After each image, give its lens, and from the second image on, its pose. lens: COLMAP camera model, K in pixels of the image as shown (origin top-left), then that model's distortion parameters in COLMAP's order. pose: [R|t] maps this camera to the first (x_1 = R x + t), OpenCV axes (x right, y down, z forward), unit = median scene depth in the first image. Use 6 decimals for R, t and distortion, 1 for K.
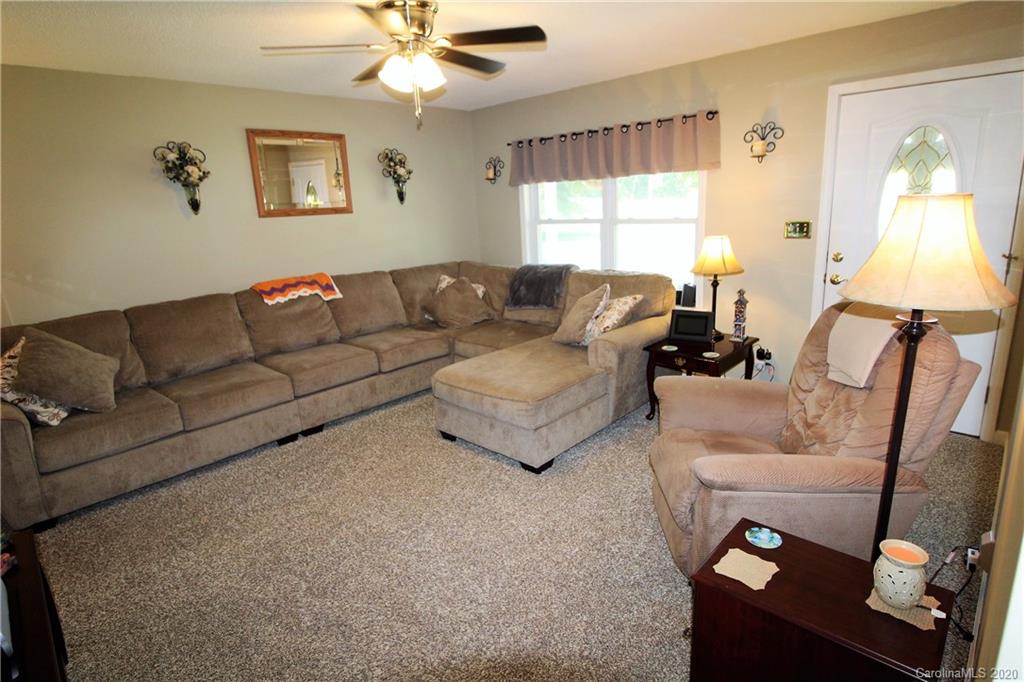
lens RADIAL K [[544.2, 0, 509.5], [0, 544.2, 326.4], [0, 0, 1]] dist [0.000757, -0.015174]
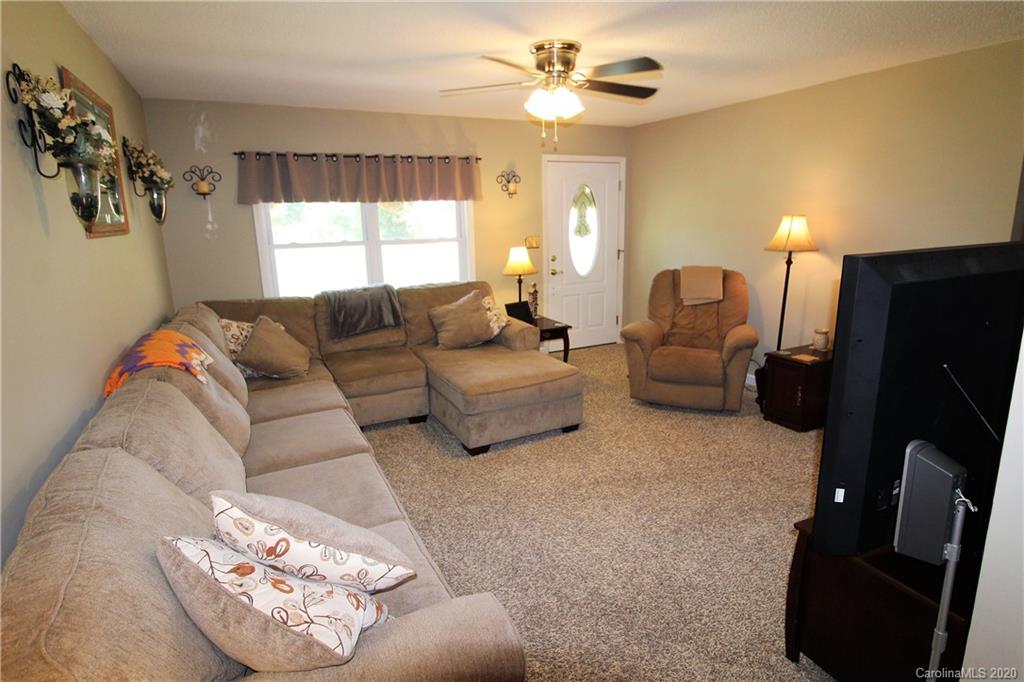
lens RADIAL K [[531.4, 0, 517.0], [0, 531.4, 330.9], [0, 0, 1]] dist [0.000336, -0.014131]
pose [[0.331996, -0.152930, 0.930801, -0.842164], [0.226726, 0.970779, 0.078630, -0.057960], [-0.915628, 0.184931, 0.356968, 0.496671]]
